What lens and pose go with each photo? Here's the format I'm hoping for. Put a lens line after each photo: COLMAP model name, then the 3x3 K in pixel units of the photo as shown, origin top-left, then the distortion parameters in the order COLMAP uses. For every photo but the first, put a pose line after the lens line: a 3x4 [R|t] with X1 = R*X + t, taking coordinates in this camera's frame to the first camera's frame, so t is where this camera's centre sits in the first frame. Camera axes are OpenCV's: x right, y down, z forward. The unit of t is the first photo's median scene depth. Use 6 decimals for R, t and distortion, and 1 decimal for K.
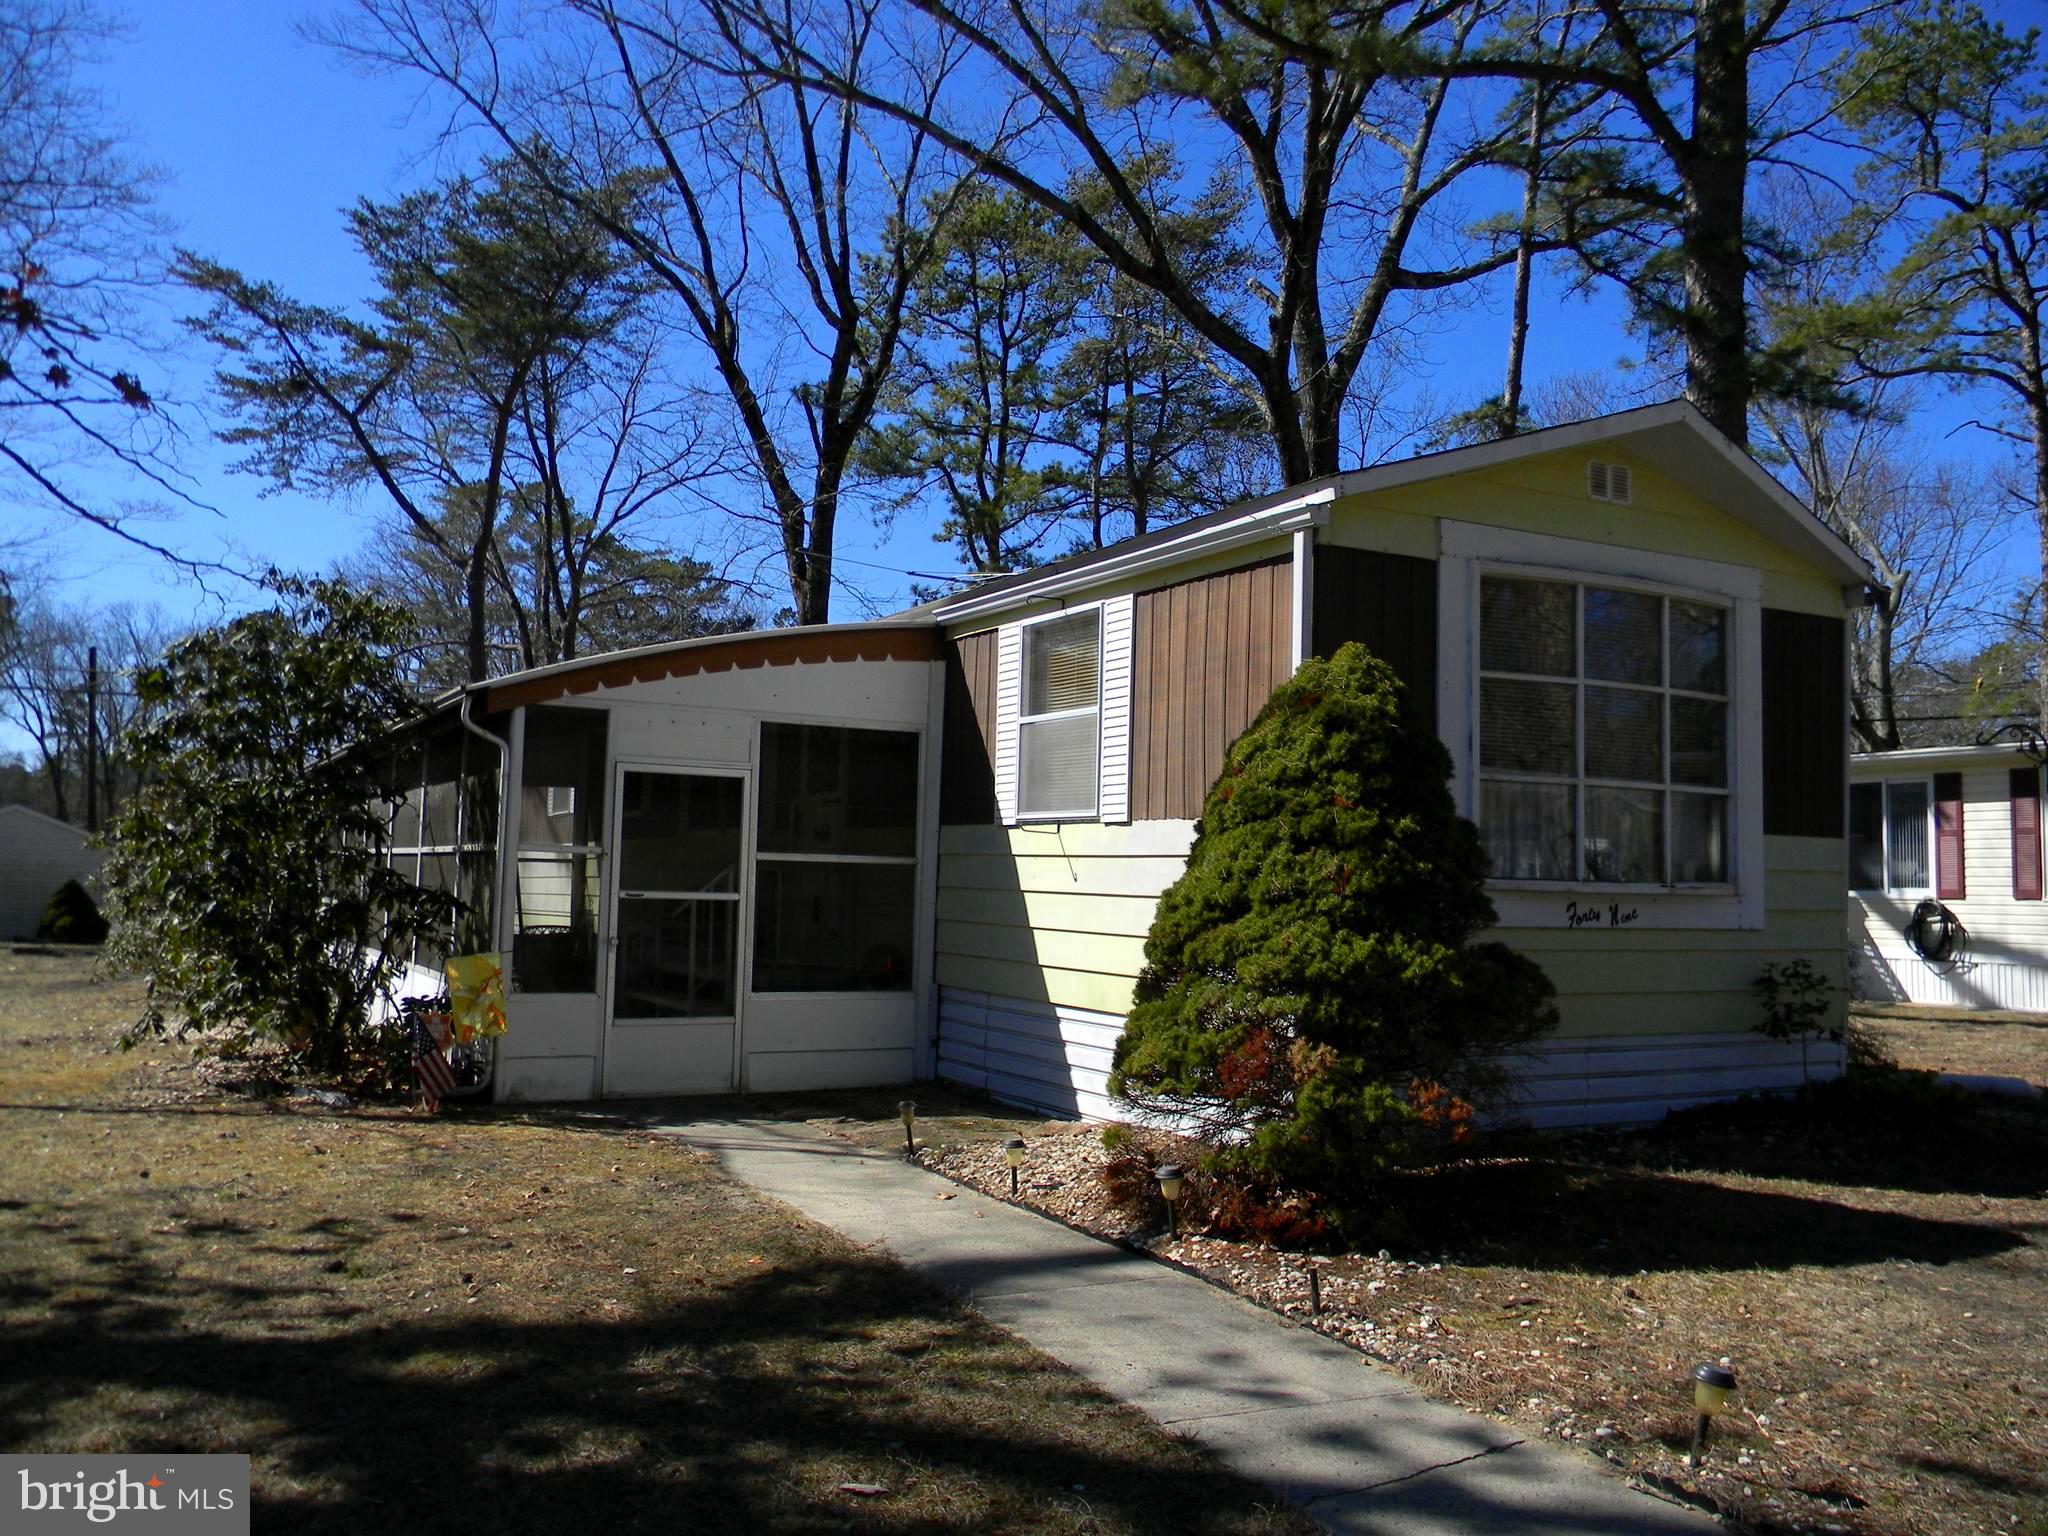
lens RADIAL K [[1644.0, 0, 1018.2], [0, 1644.0, 766.1], [0, 0, 1]] dist [0.043818, -0.047565]
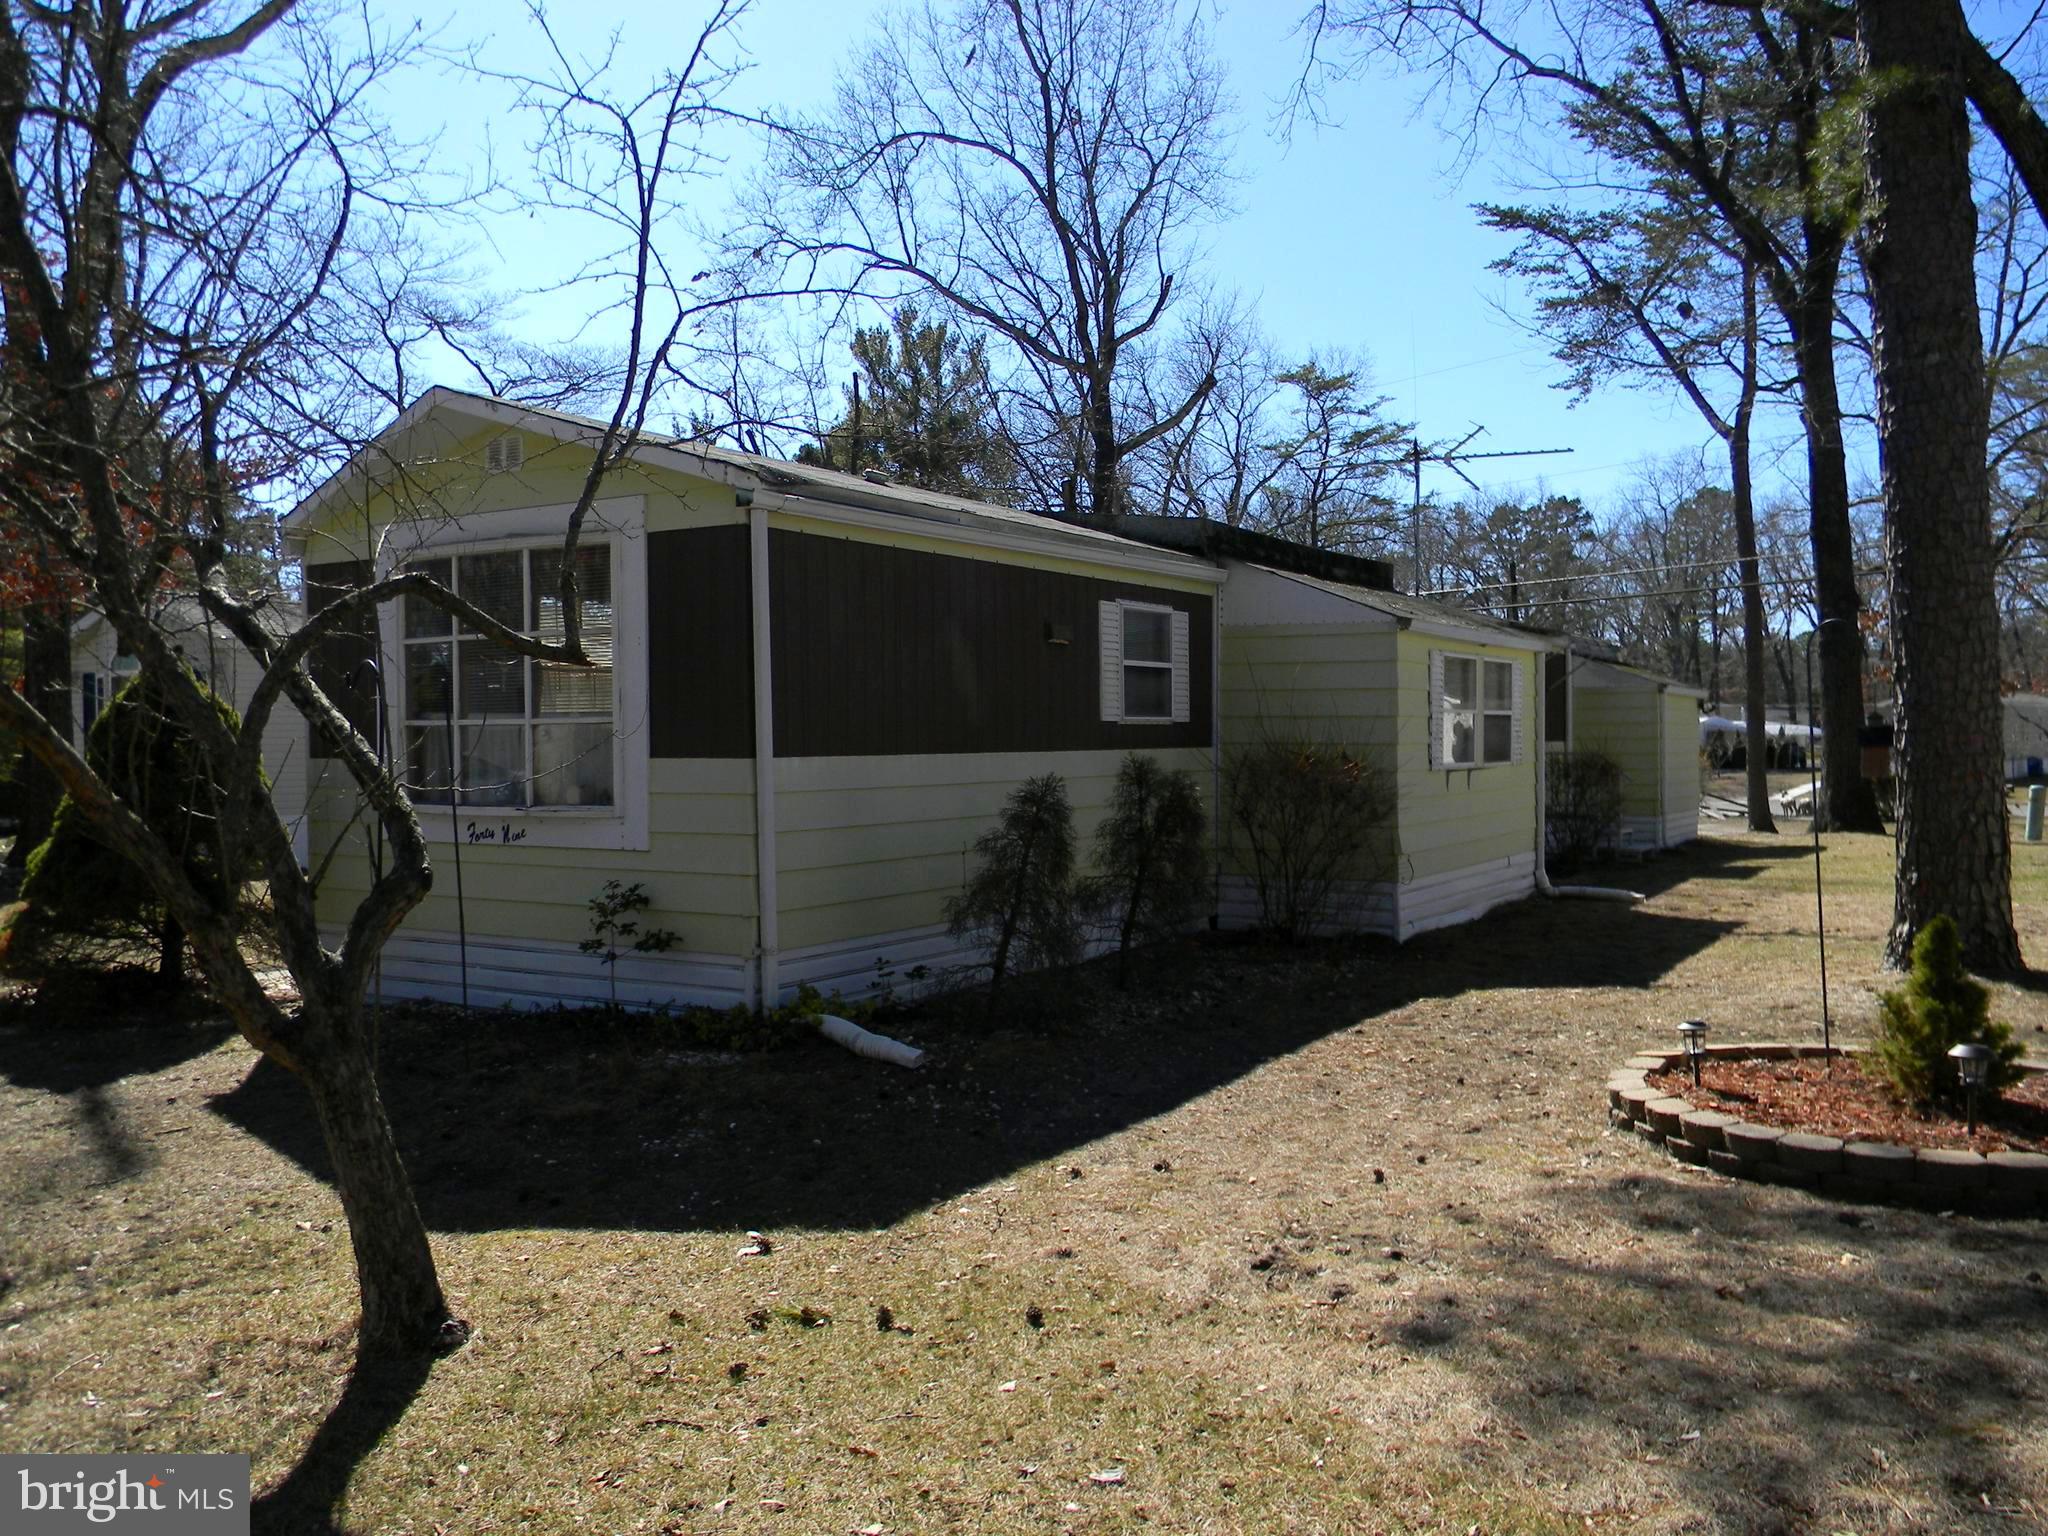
lens RADIAL K [[1674.4, 0, 995.7], [0, 1674.4, 766.0], [0, 0, 1]] dist [0.046953, -0.067575]
pose [[0.470959, -0.011617, -0.882079, 1.277965], [0.076676, 0.996668, 0.027813, 0.029362], [0.878817, -0.080733, 0.470280, 0.612781]]
